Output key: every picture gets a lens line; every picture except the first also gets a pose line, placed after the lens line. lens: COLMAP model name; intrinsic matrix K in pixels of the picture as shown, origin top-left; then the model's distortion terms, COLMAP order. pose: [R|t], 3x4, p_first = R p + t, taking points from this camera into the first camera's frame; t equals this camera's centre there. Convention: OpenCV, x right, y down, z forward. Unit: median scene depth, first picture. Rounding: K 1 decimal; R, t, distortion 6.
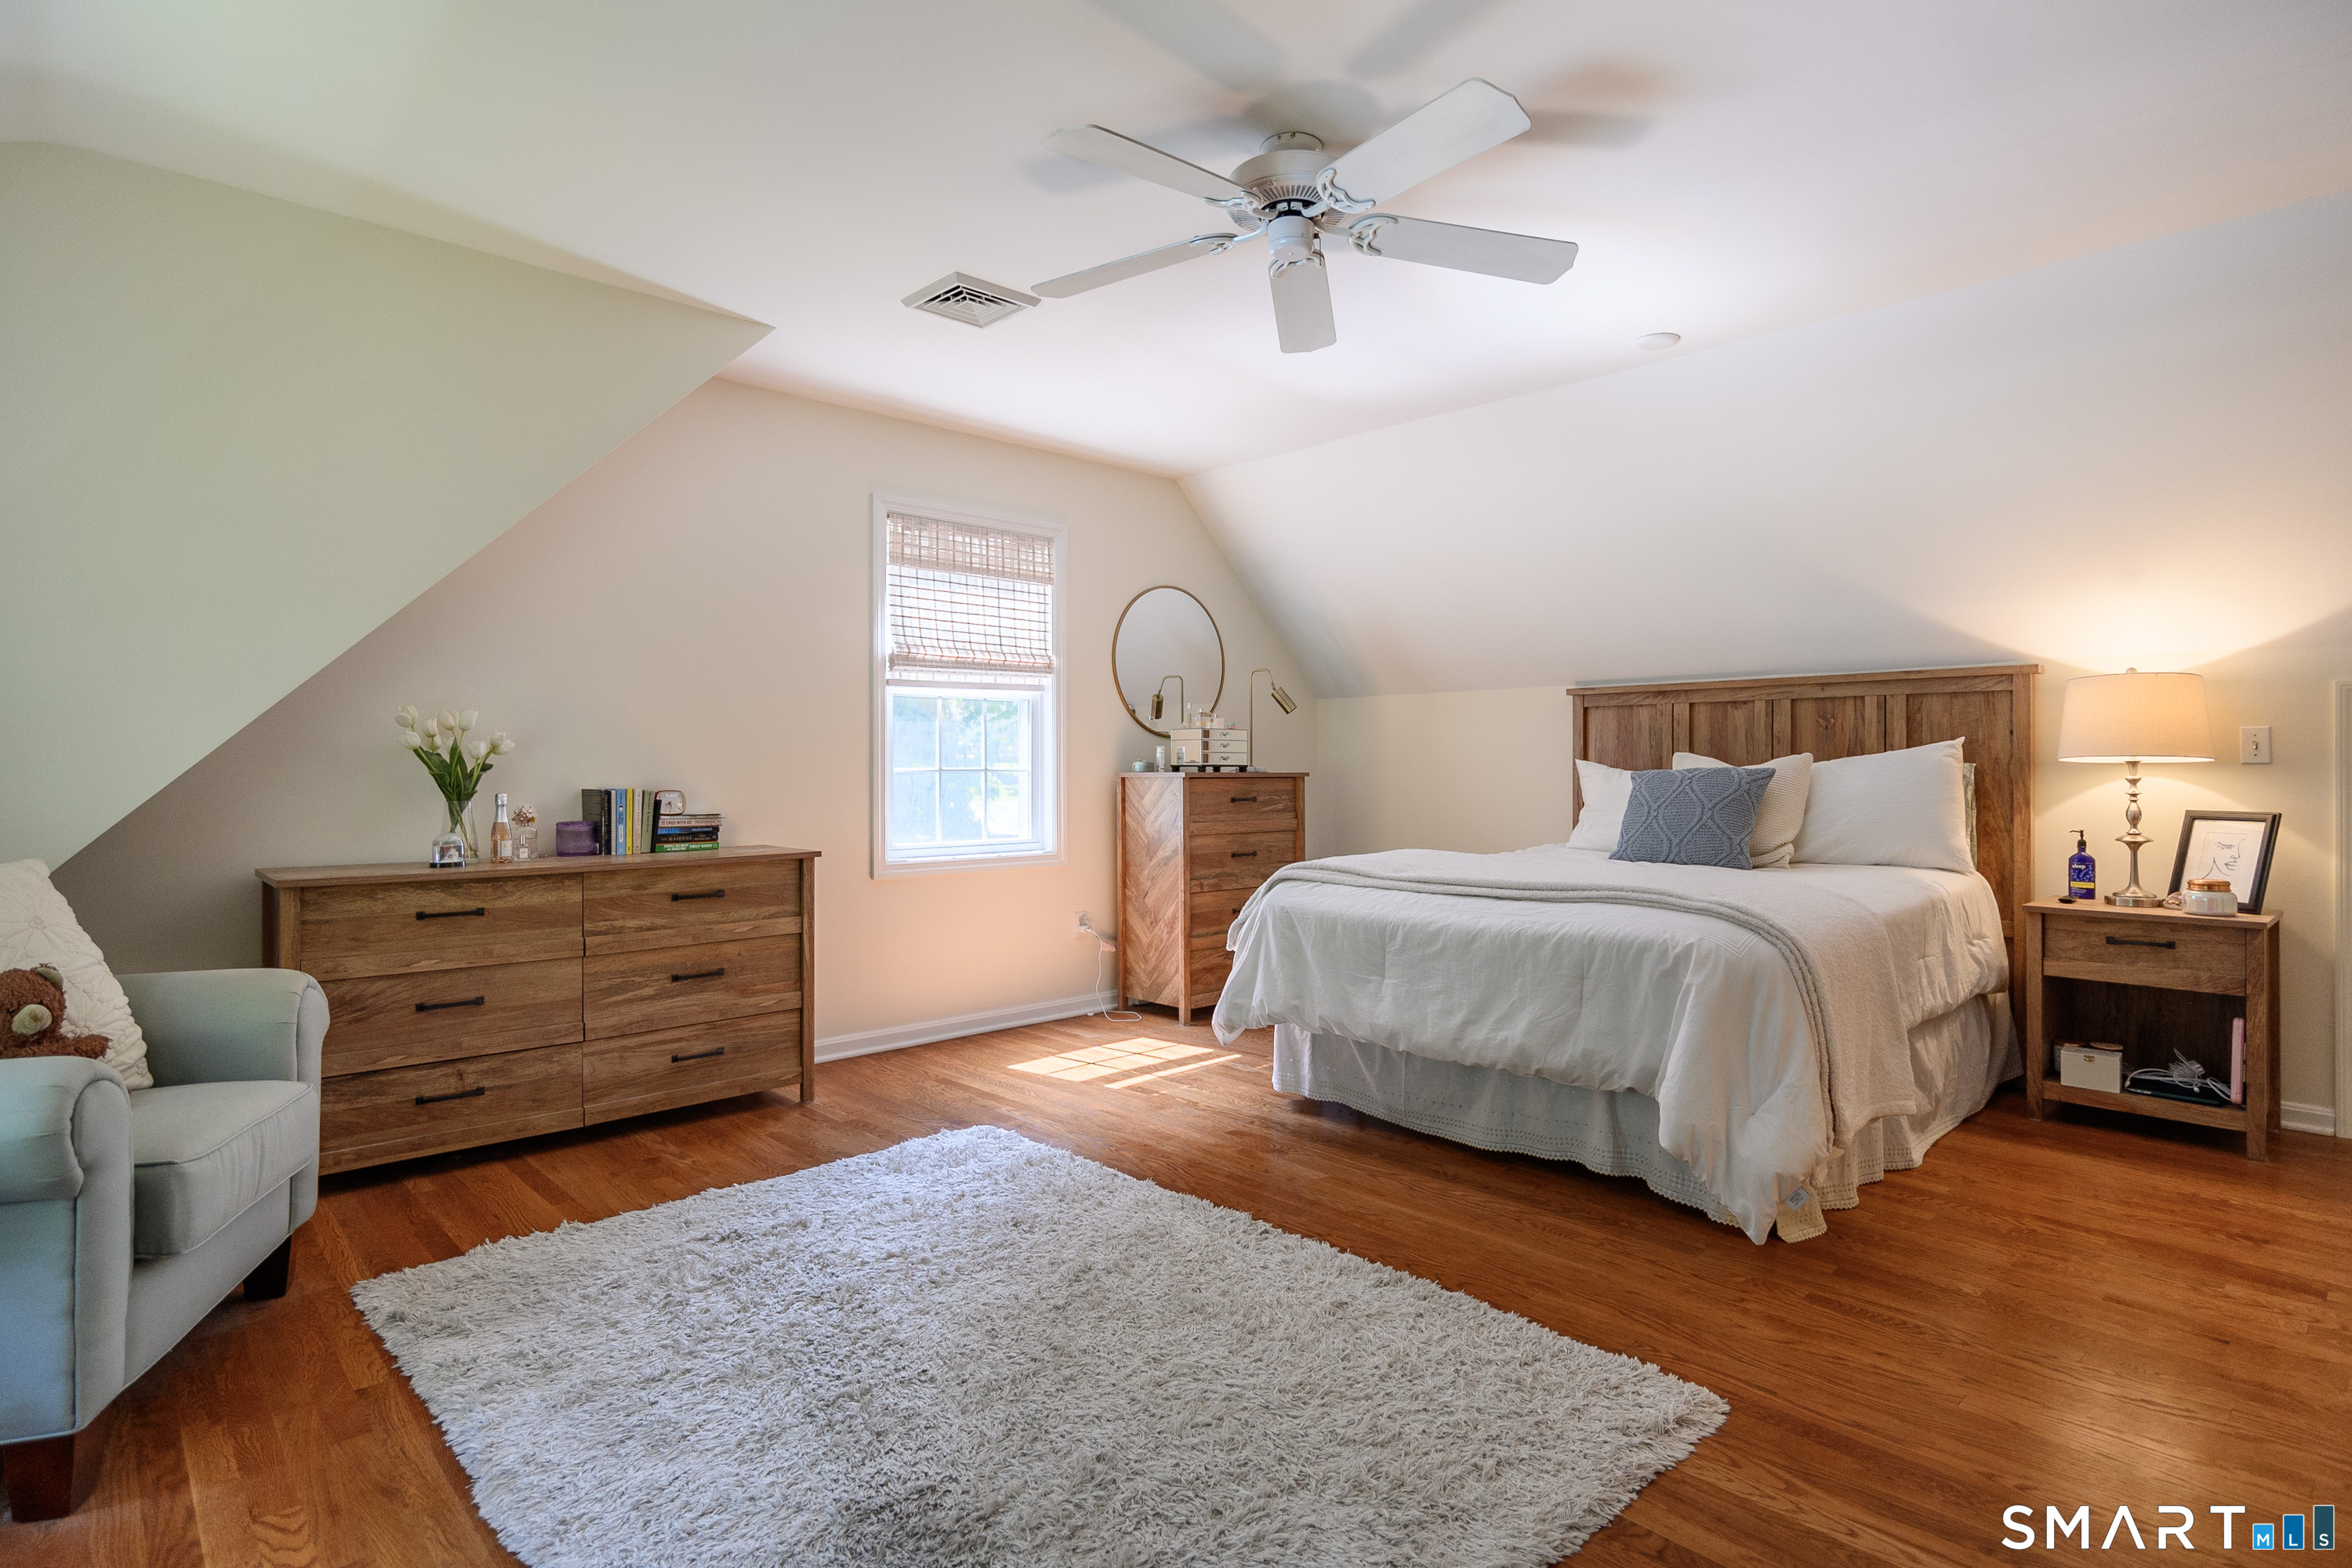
lens RADIAL K [[1191.9, 0, 1178.2], [0, 1191.9, 772.7], [0, 0, 1]] dist [-0.005547, 0.002019]
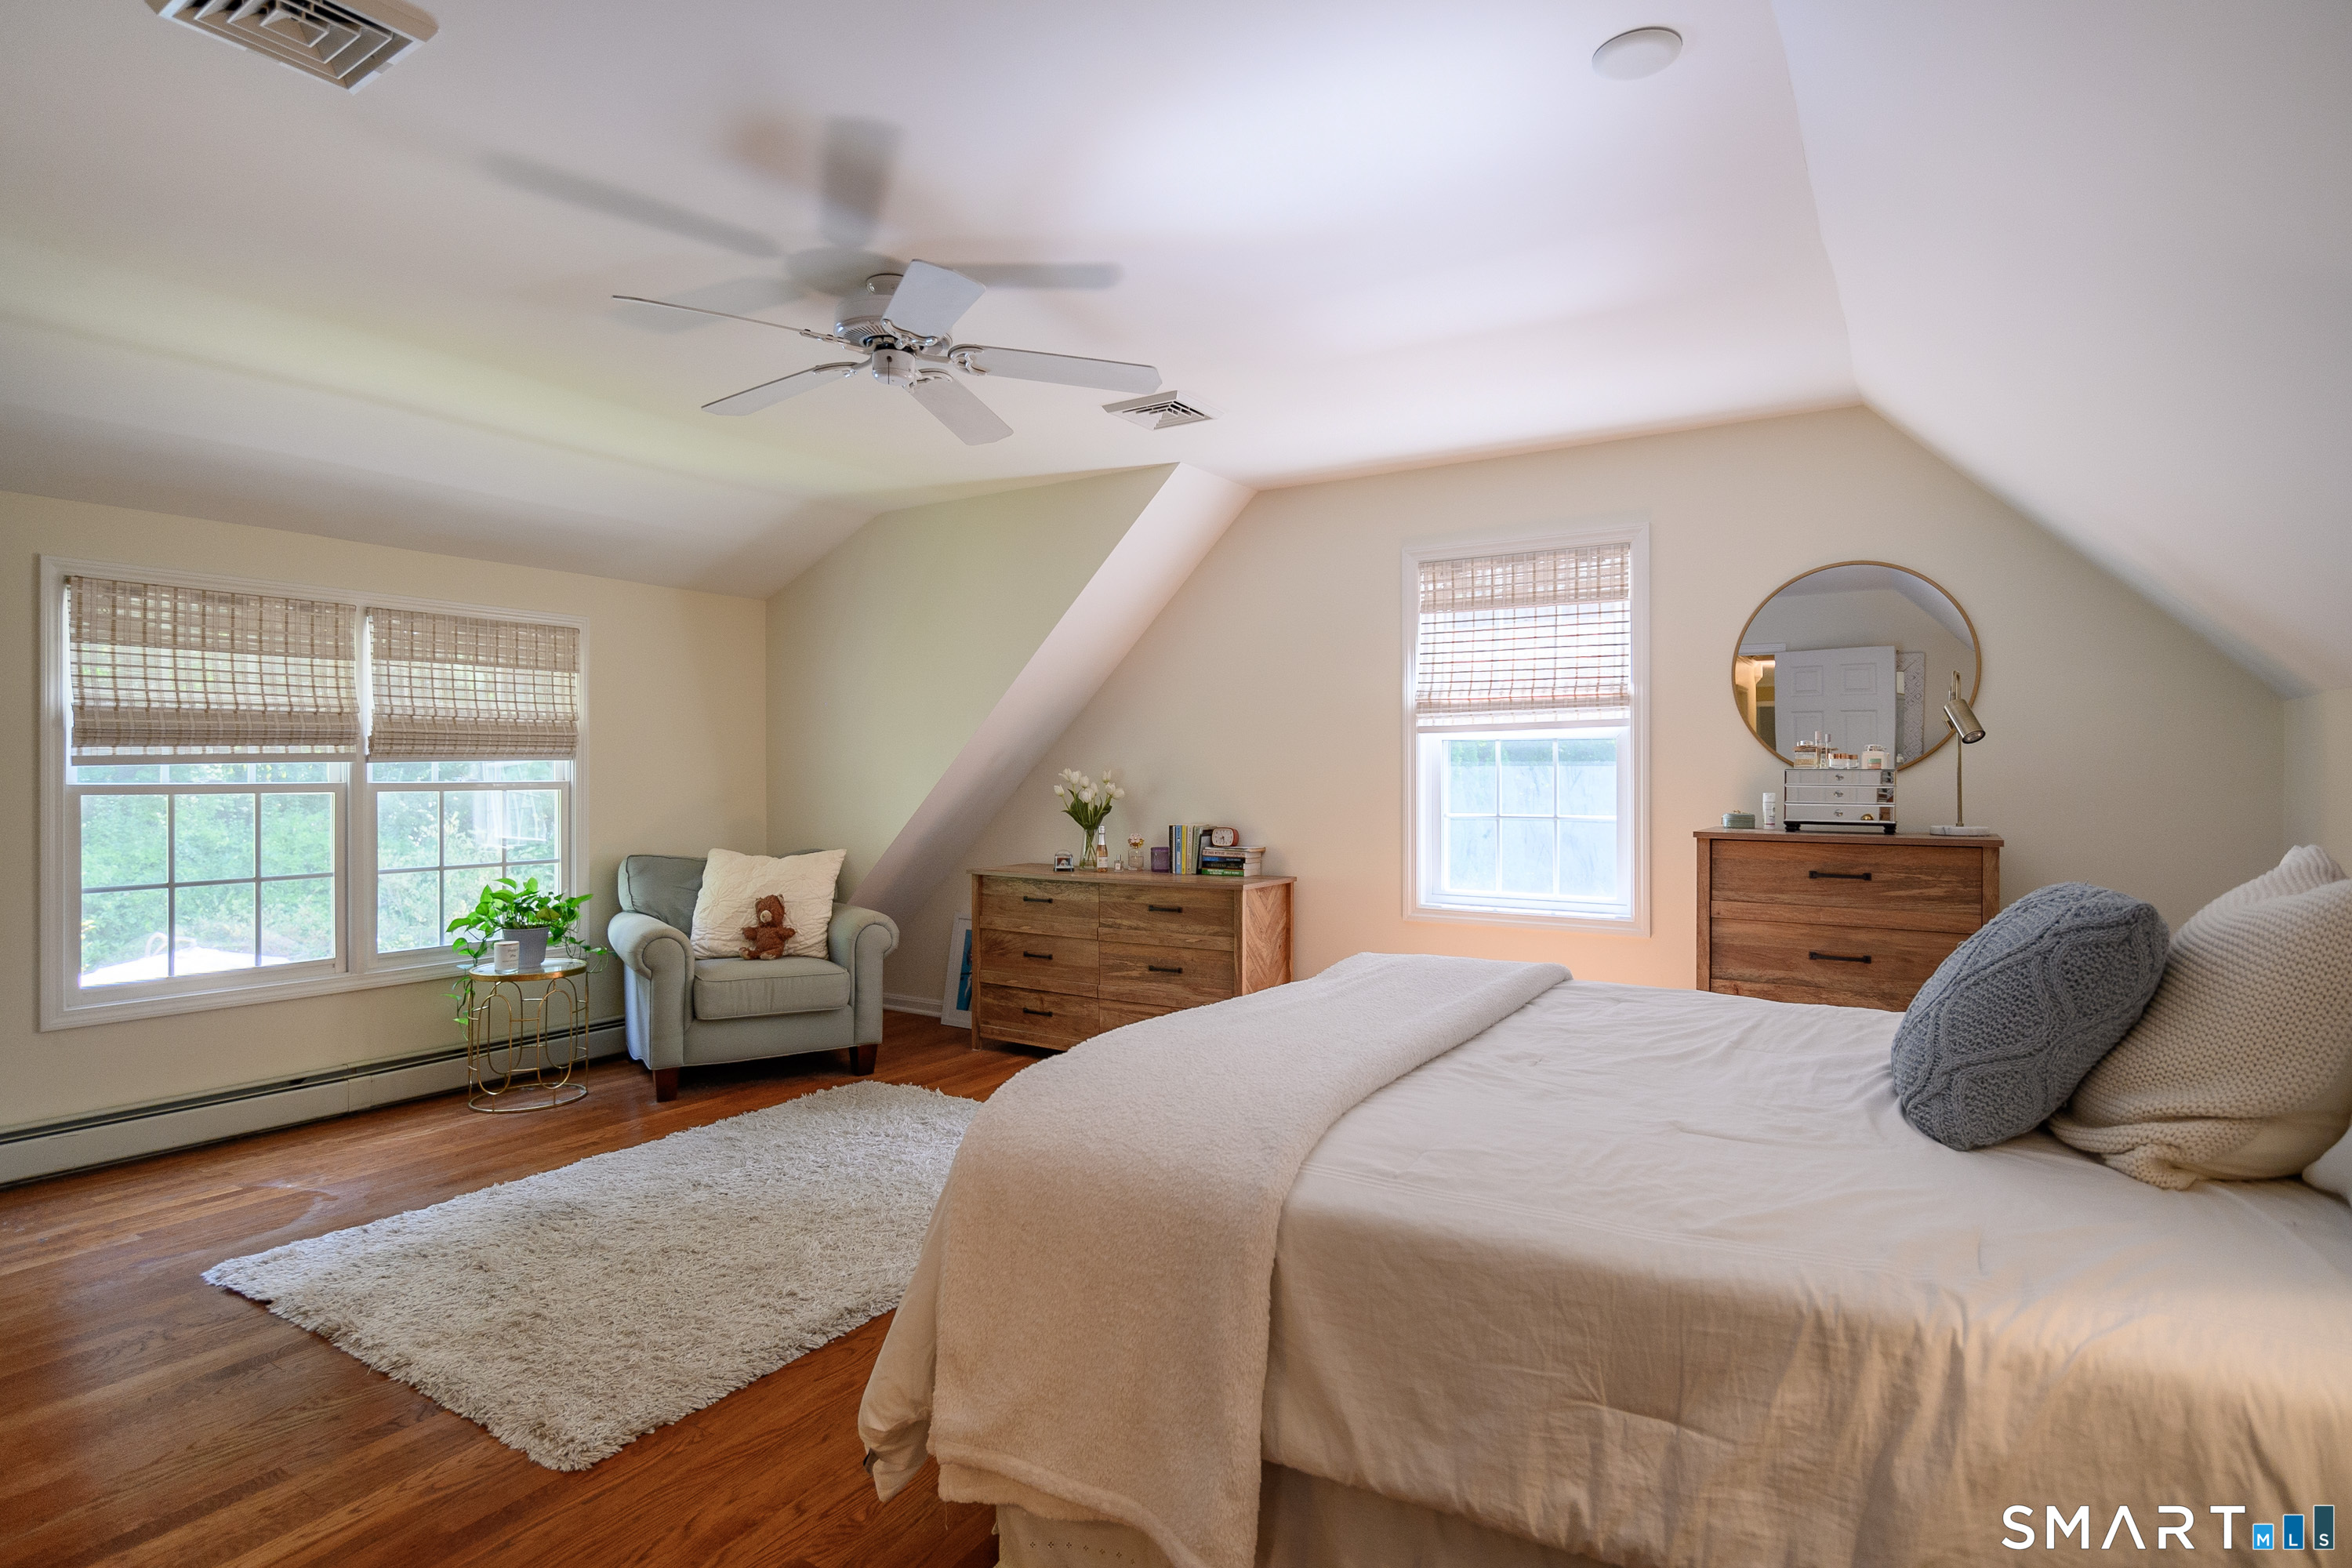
lens RADIAL K [[1191.9, 0, 1176.5], [0, 1191.9, 782.1], [0, 0, 1]] dist [-0.005547, 0.002019]
pose [[0.237250, 0.006224, -0.971429, 0.835327], [-0.005263, 0.999973, 0.005122, -0.042102], [0.971434, 0.003898, 0.237277, 0.662056]]
